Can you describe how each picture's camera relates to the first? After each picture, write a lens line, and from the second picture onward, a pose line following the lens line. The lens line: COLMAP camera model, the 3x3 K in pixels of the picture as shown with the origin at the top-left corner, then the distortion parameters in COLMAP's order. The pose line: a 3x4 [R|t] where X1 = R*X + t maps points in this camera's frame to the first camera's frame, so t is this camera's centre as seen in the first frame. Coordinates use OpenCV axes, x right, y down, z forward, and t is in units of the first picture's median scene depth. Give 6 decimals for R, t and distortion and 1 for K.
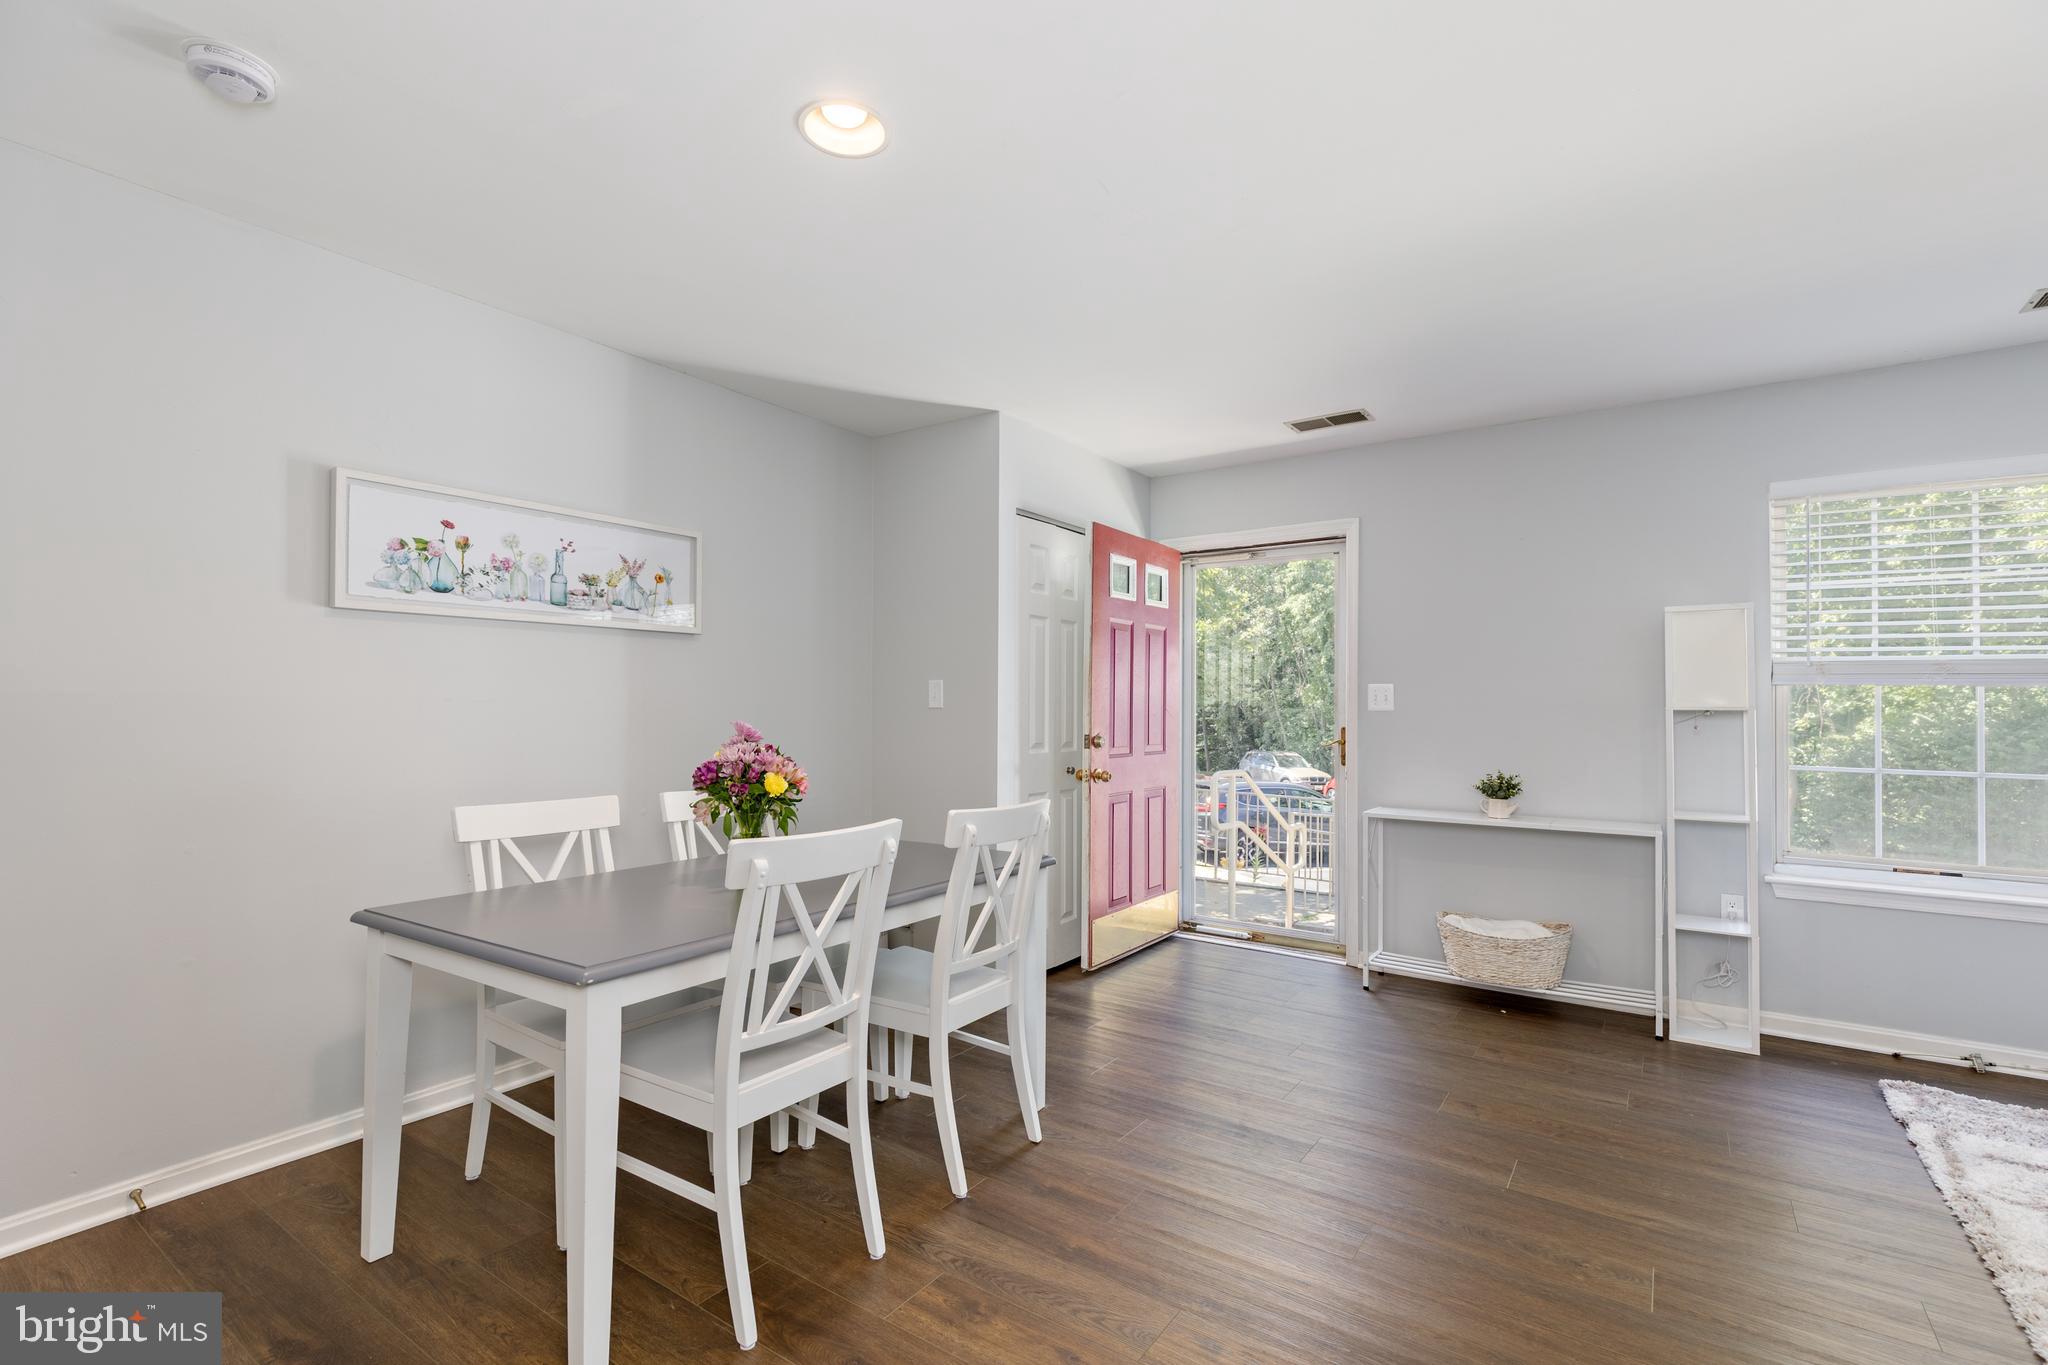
lens RADIAL K [[918.7, 0, 1034.5], [0, 918.7, 696.1], [0, 0, 1]] dist [0.009306, -0.000441]
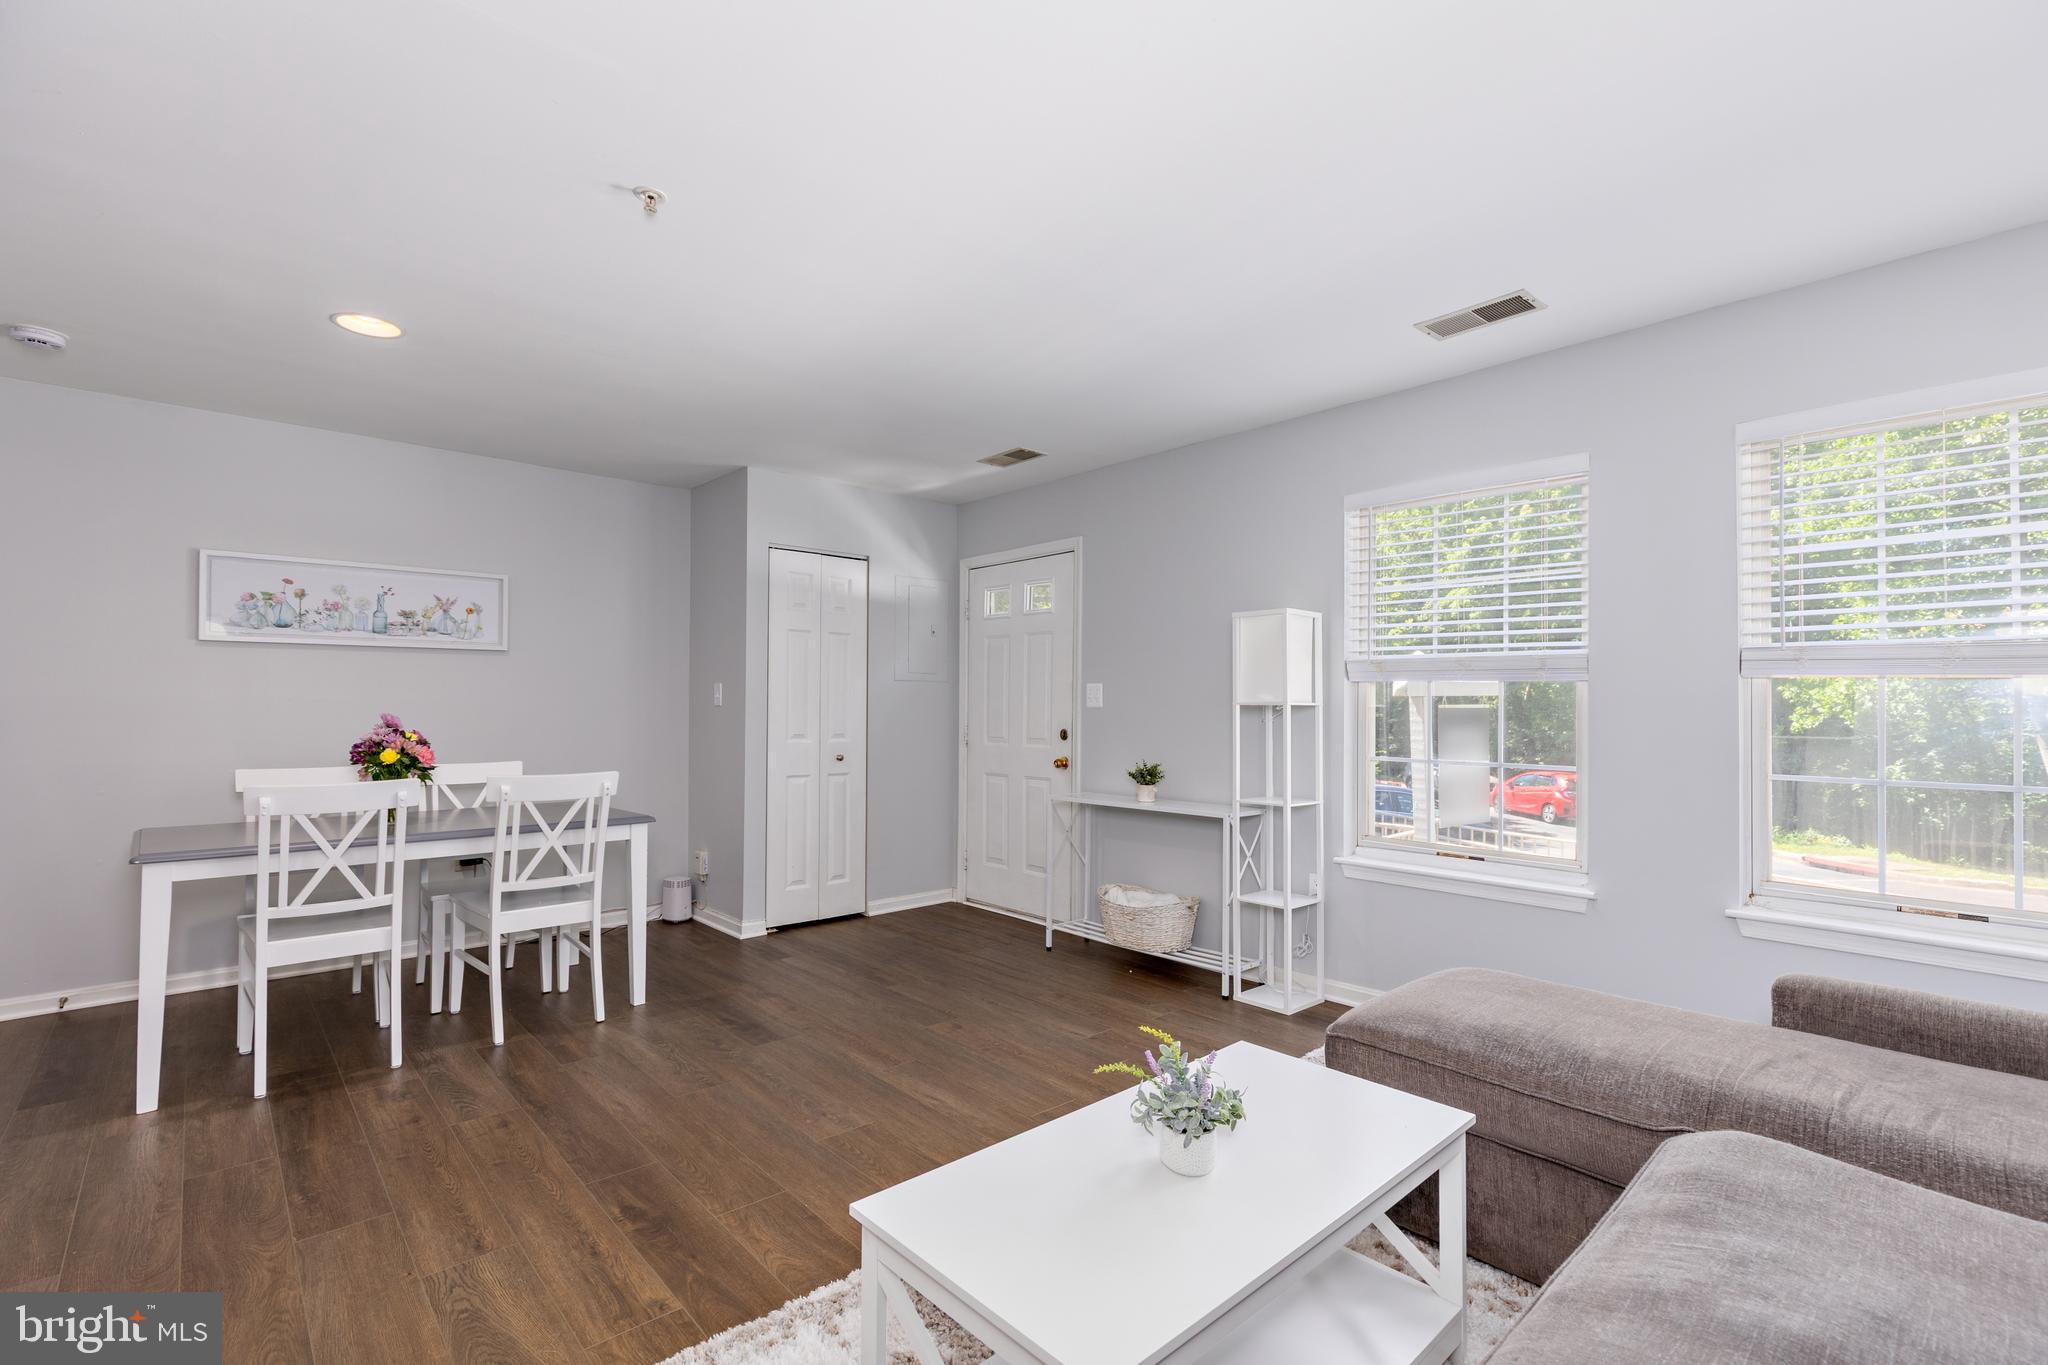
lens RADIAL K [[918.7, 0, 1031.5], [0, 918.7, 692.9], [0, 0, 1]] dist [0.009306, -0.000441]
pose [[0.974178, -0.005800, -0.225708, 0.710874], [0.005021, 0.999979, -0.004027, 0.003736], [0.225727, 0.002790, 0.974187, -0.143949]]
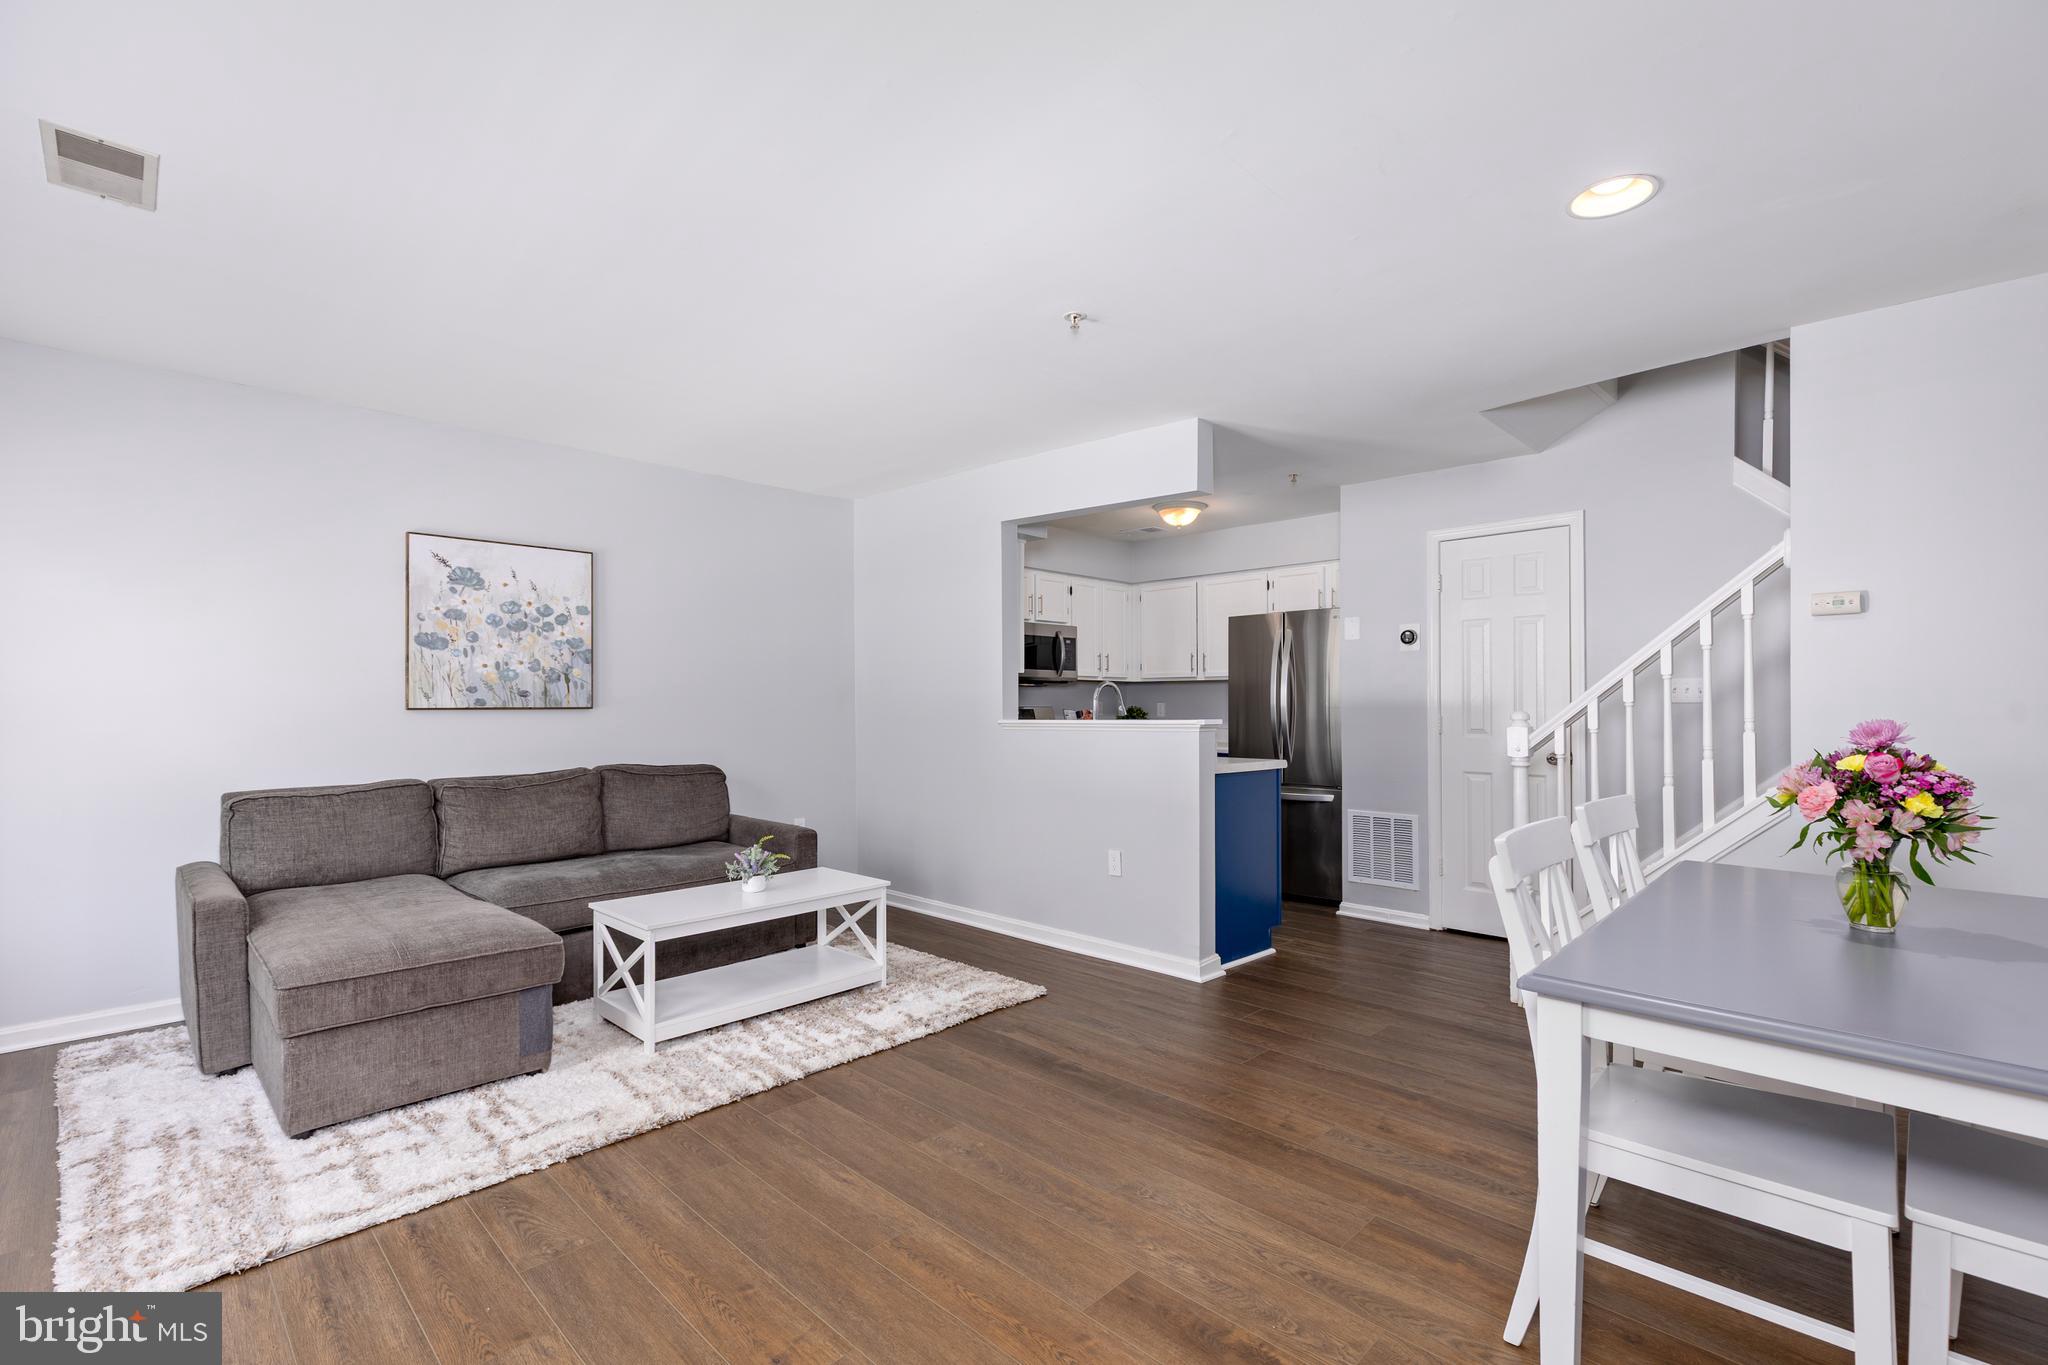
lens RADIAL K [[918.7, 0, 1033.0], [0, 918.7, 691.8], [0, 0, 1]] dist [0.009306, -0.000441]
pose [[-0.985921, -0.005900, 0.167109, 0.180565], [-0.009209, 0.999776, -0.019034, 0.015872], [-0.166959, -0.020305, -0.985755, 1.317117]]
